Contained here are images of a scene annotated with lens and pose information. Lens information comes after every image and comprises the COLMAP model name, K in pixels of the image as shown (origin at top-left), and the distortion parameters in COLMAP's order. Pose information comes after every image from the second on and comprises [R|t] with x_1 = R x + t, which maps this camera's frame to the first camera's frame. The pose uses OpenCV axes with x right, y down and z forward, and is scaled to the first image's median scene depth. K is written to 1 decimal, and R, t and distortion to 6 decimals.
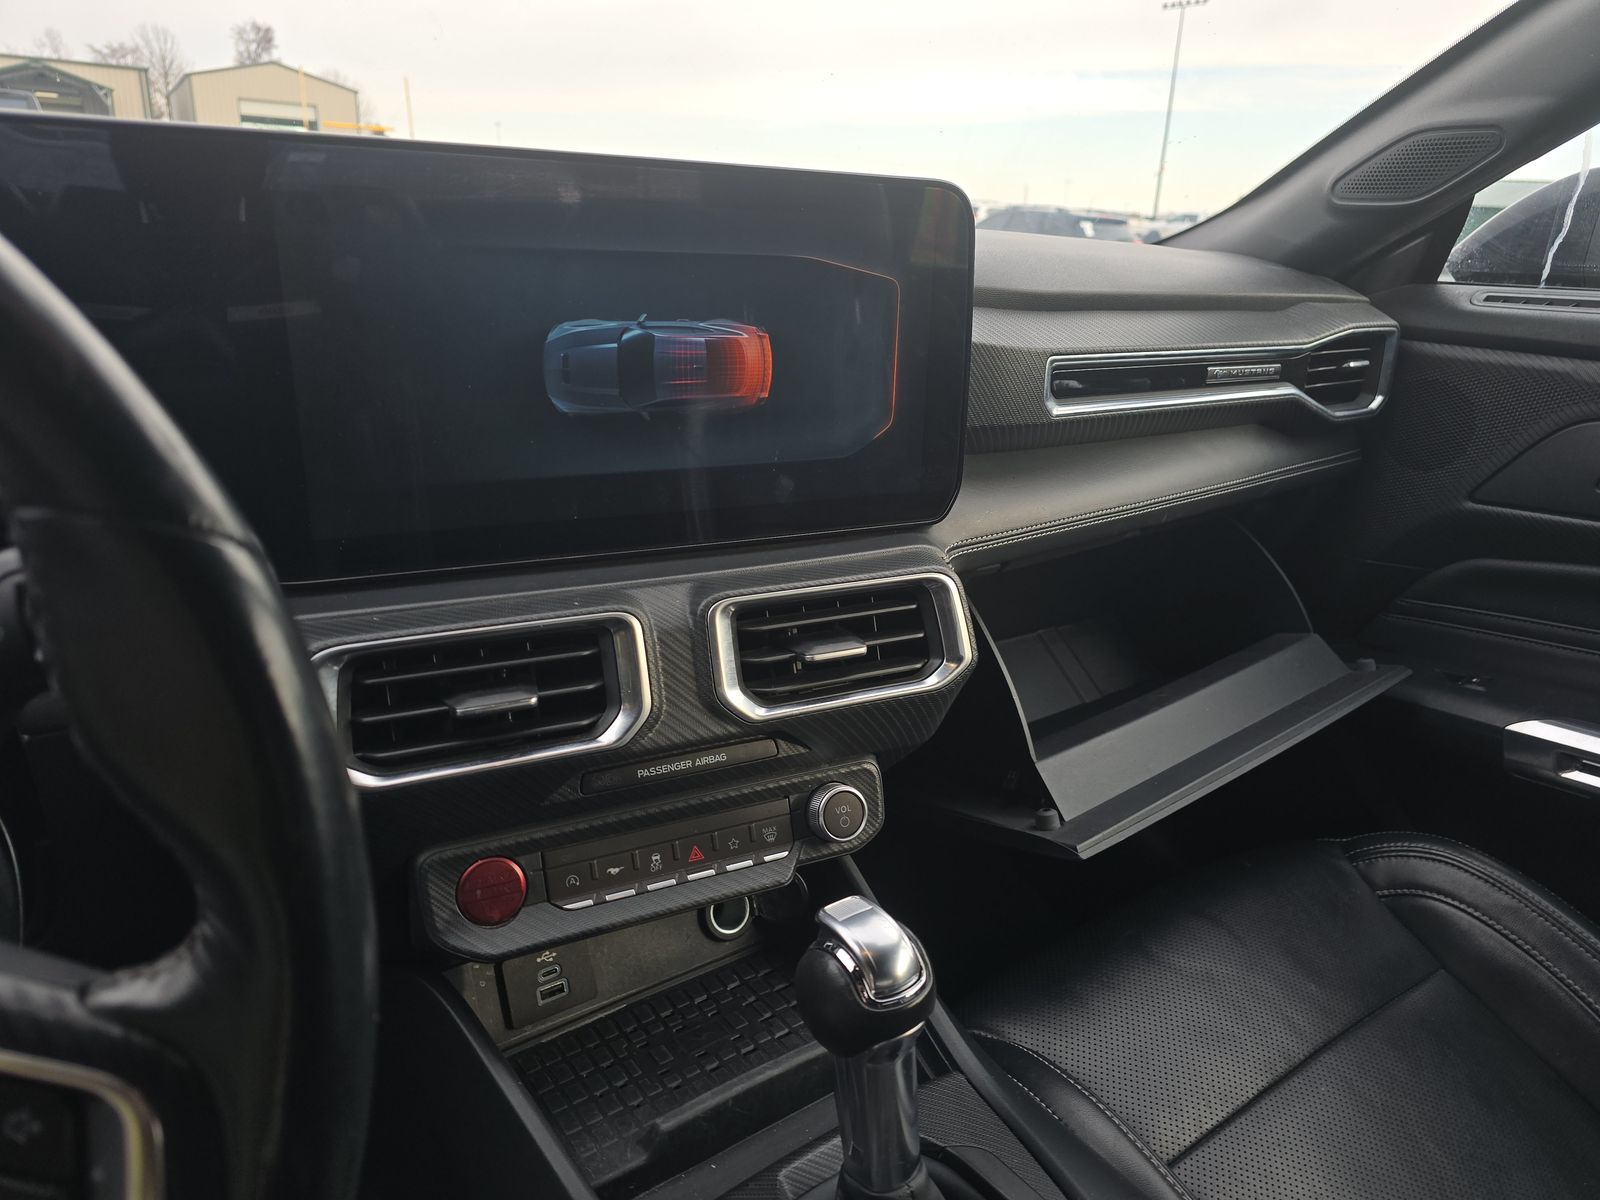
lens RADIAL K [[1080.1, 0, 771.5], [0, 1080.1, 596.2], [0, 0, 1]] dist [0.082103, -0.139095]
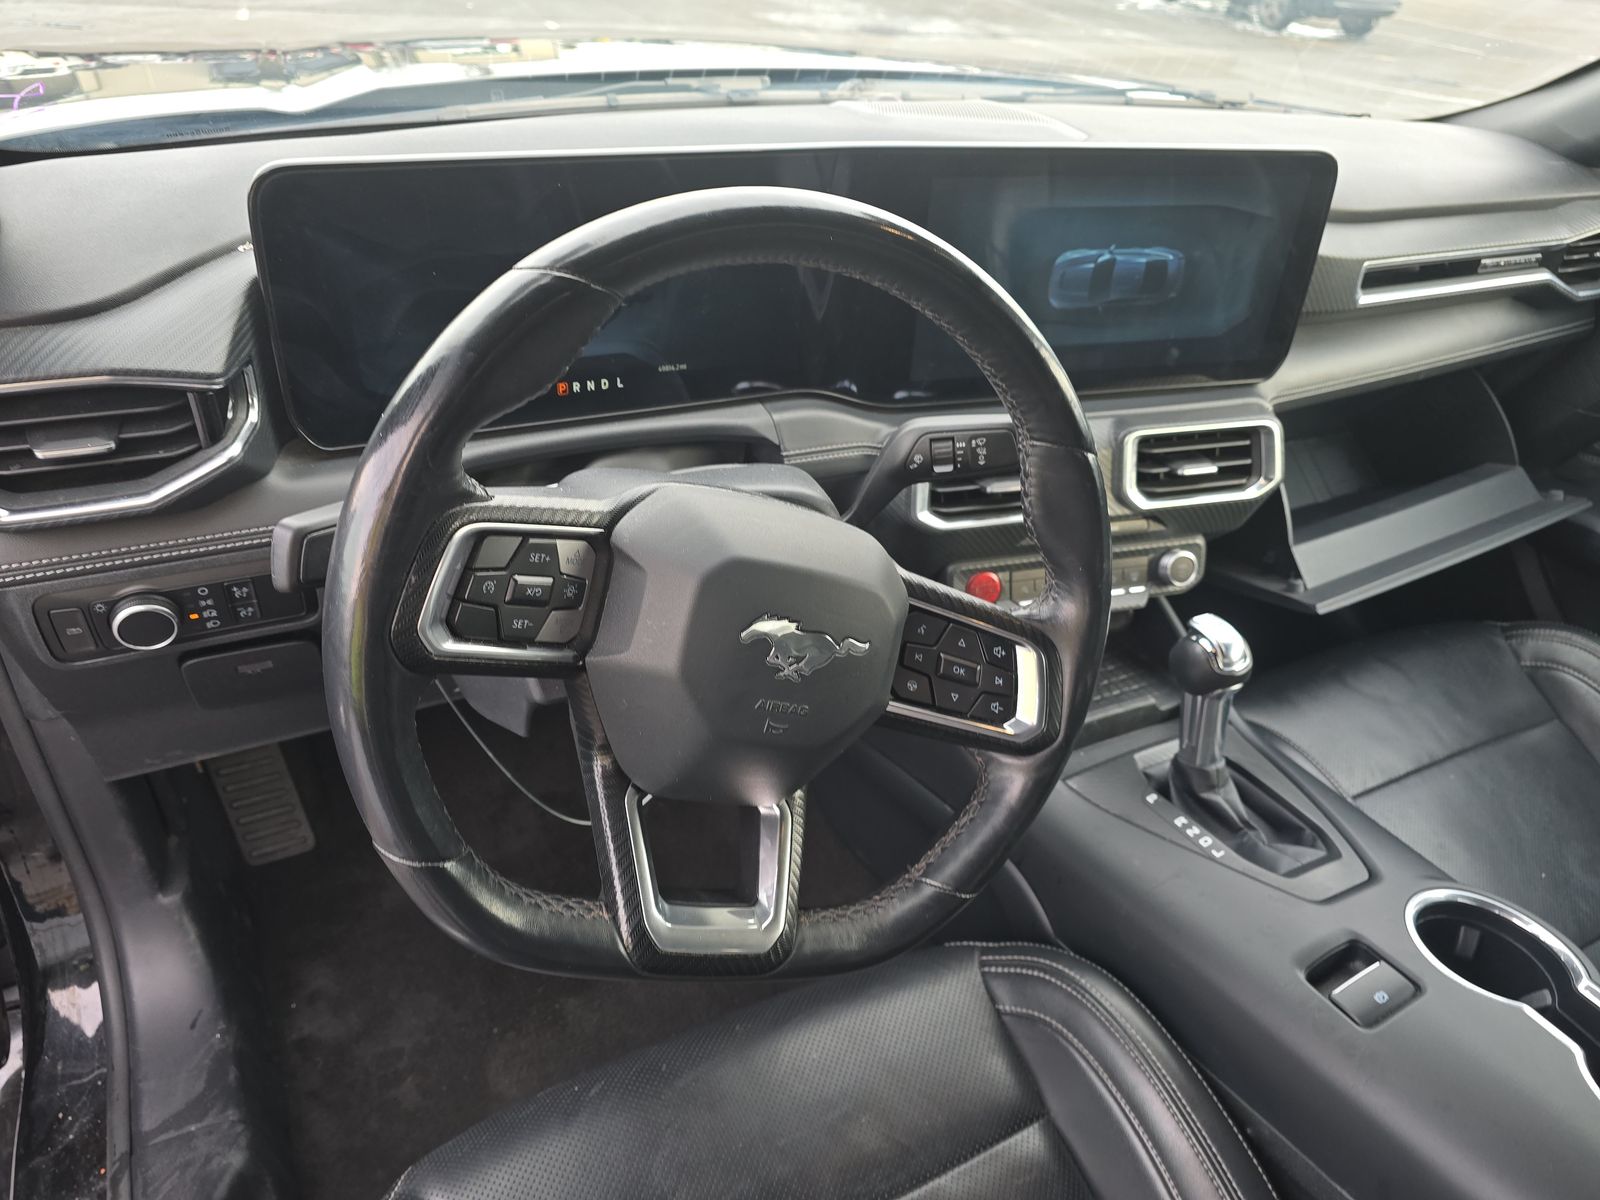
lens RADIAL K [[1047.6, 0, 800.0], [0, 1047.6, 600.0], [0, 0, 1]] dist [-0.001774, -0.005702]
pose [[0.987108, 0.107791, -0.118319, -0.277221], [-0.075645, 0.965640, 0.248632, -0.089713], [0.141054, -0.236477, 0.961344, -0.533583]]
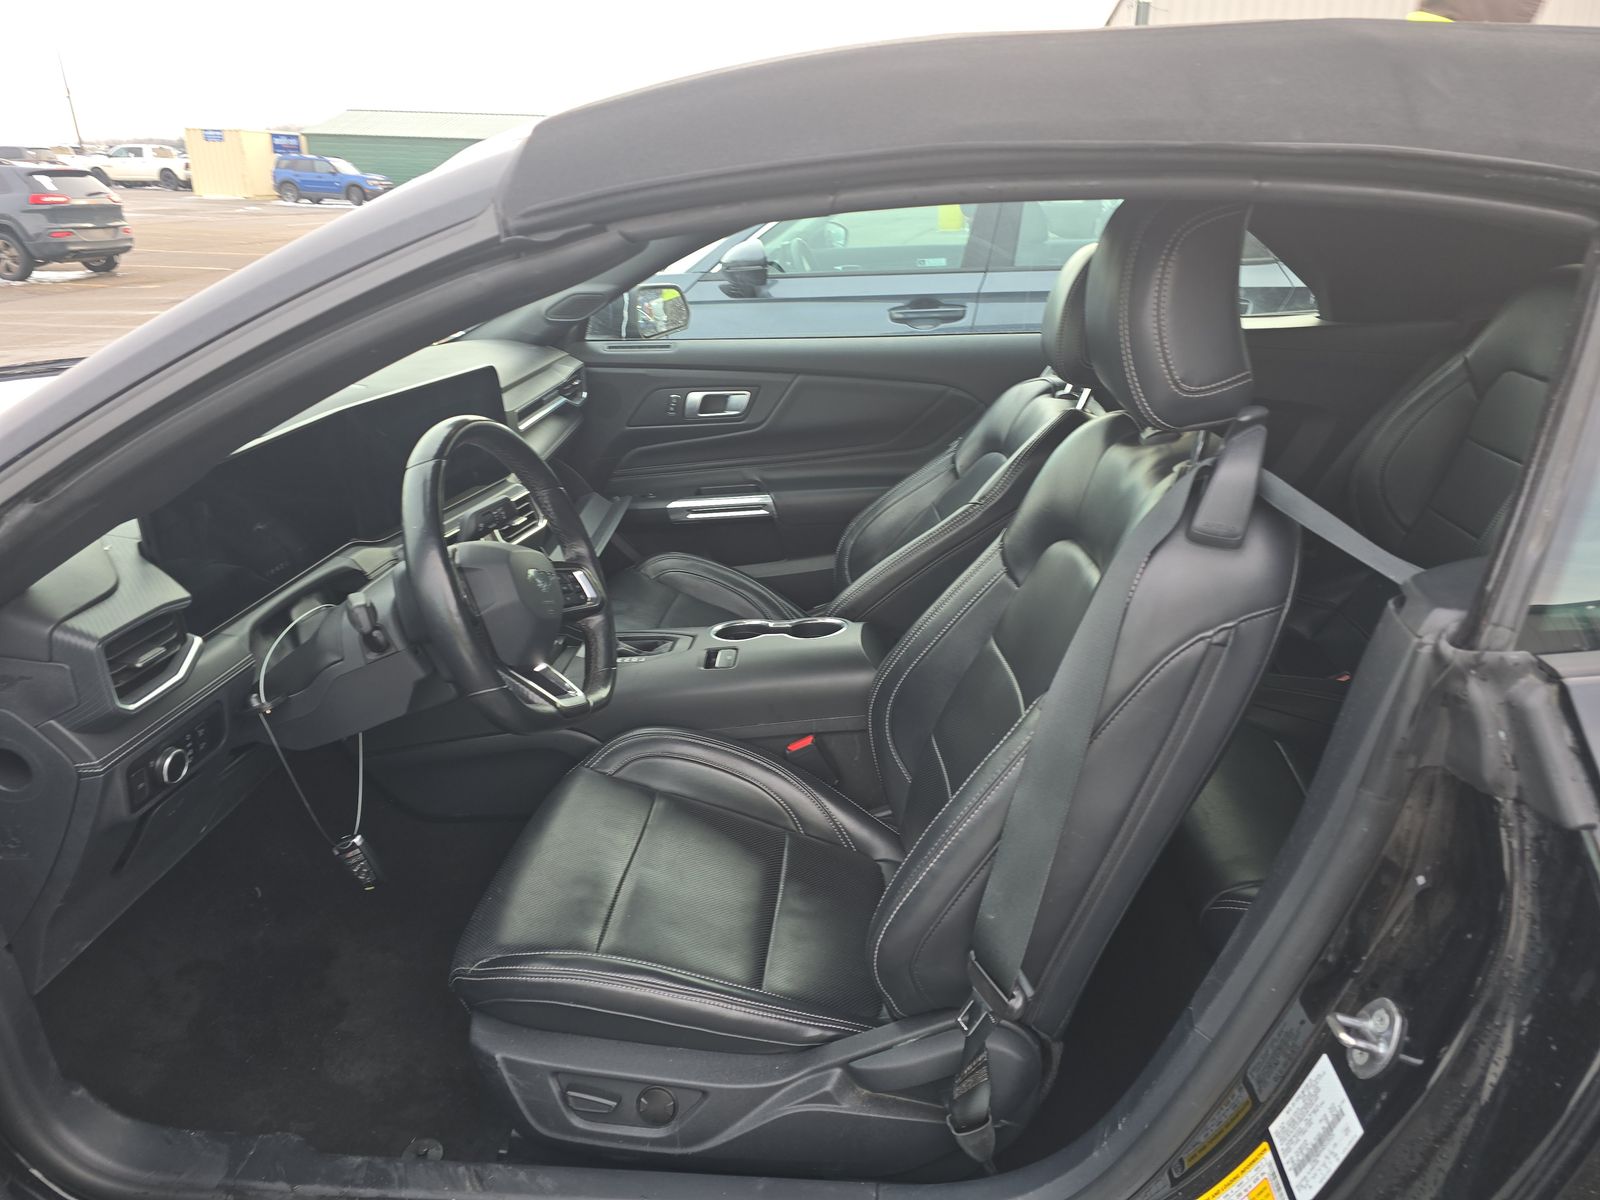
lens RADIAL K [[1047.6, 0, 800.0], [0, 1047.6, 600.0], [0, 0, 1]] dist [-0.001774, -0.005702]
pose [[0.650728, -0.317422, 0.689780, -1.392526], [0.276445, 0.945122, 0.174132, -0.031242], [-0.707200, 0.077374, 0.702767, -1.478965]]
